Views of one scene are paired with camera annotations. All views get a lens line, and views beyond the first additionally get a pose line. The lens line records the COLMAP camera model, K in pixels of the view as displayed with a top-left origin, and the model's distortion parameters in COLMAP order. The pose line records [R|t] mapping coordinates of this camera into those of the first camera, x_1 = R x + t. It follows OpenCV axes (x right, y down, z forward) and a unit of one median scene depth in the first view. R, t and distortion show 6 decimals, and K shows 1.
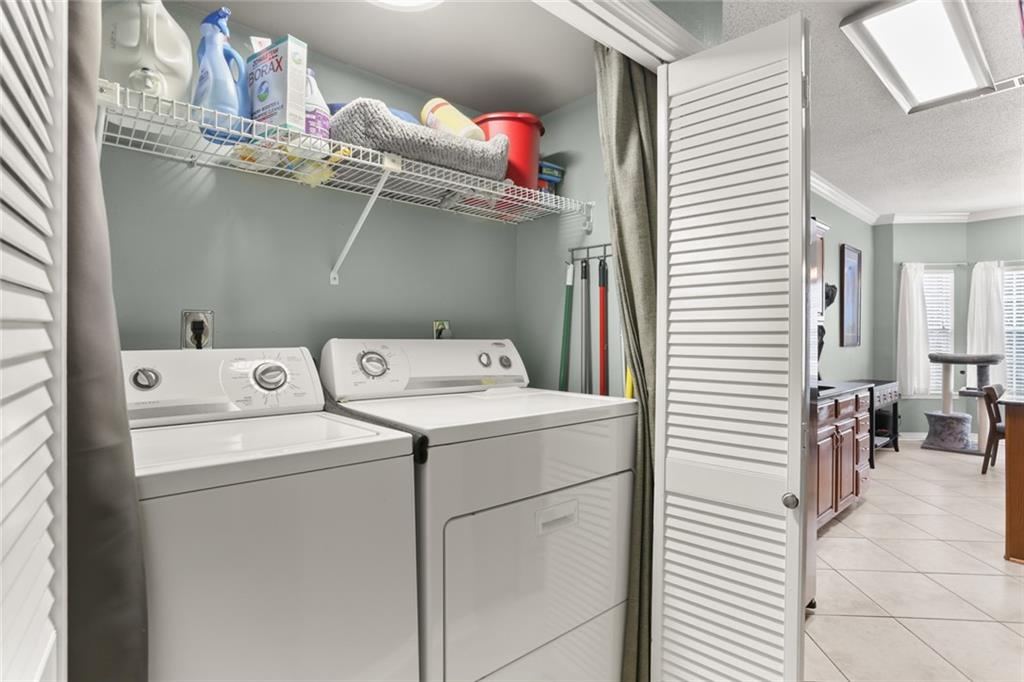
lens RADIAL K [[558.0, 0, 460.6], [0, 558.0, 341.2], [0, 0, 1]] dist [-0.053087, 0.017839]
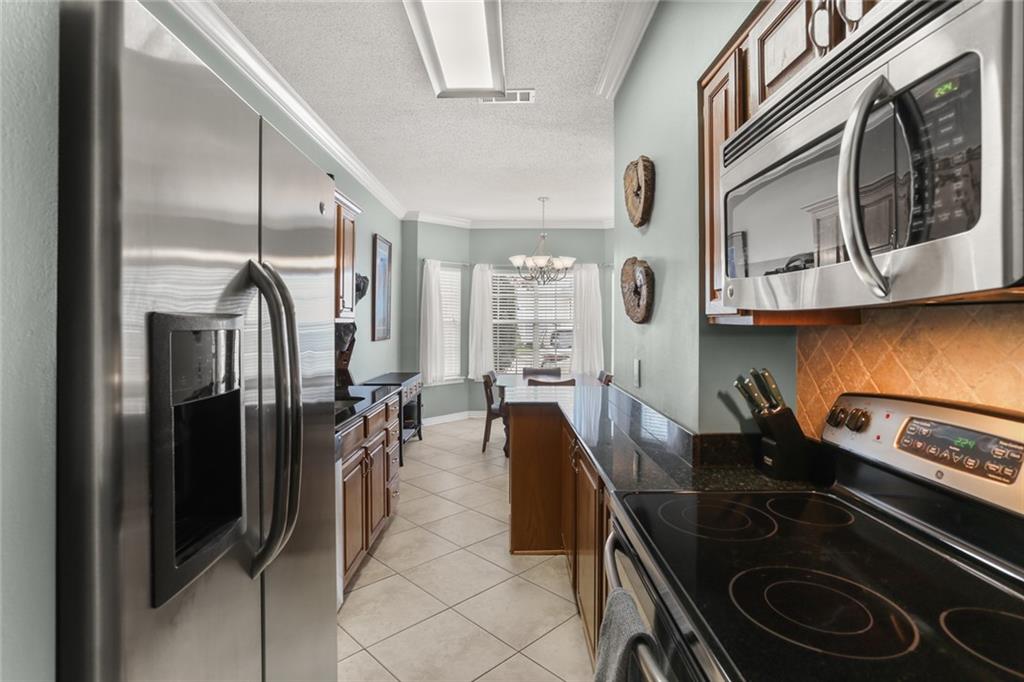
lens RADIAL K [[520.6, 0, 510.8], [0, 520.6, 326.9], [0, 0, 1]] dist [-0.048300, 0.000379]
pose [[0.651893, -0.006579, 0.758283, 0.169251], [-0.005232, 0.999900, 0.013174, -0.028428], [-0.758293, -0.012555, 0.651793, 0.229748]]
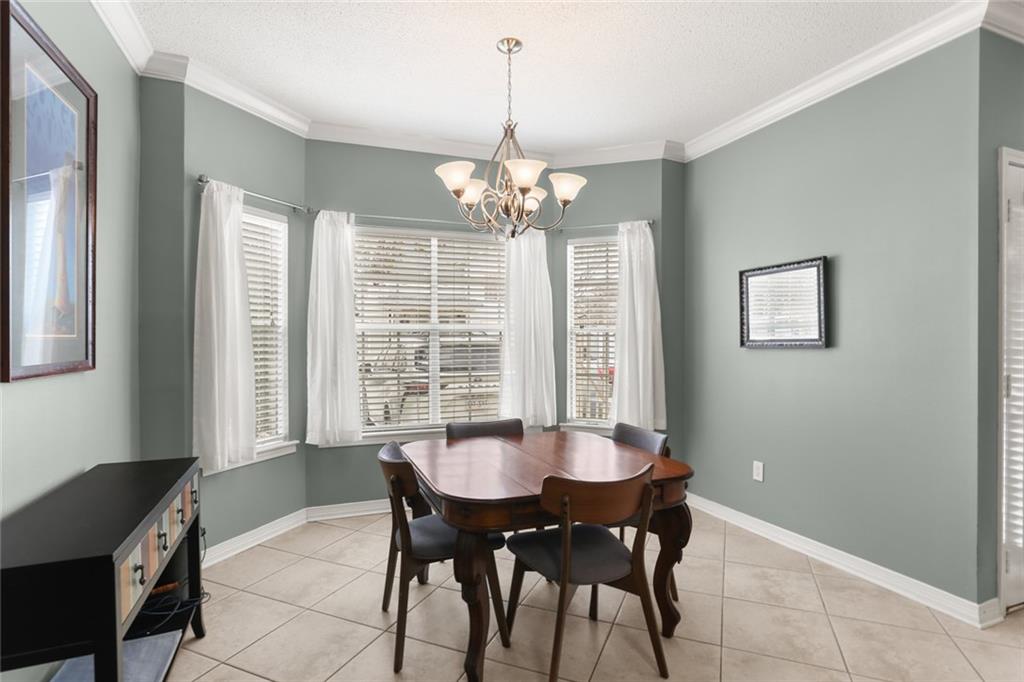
lens RADIAL K [[545.9, 0, 514.3], [0, 545.9, 343.5], [0, 0, 1]] dist [-0.018806, 0.000019]
pose [[0.330018, -0.012930, 0.943886, 0.532686], [-0.002454, 0.999891, 0.014556, -0.014110], [-0.943972, -0.007120, 0.329950, 0.682736]]
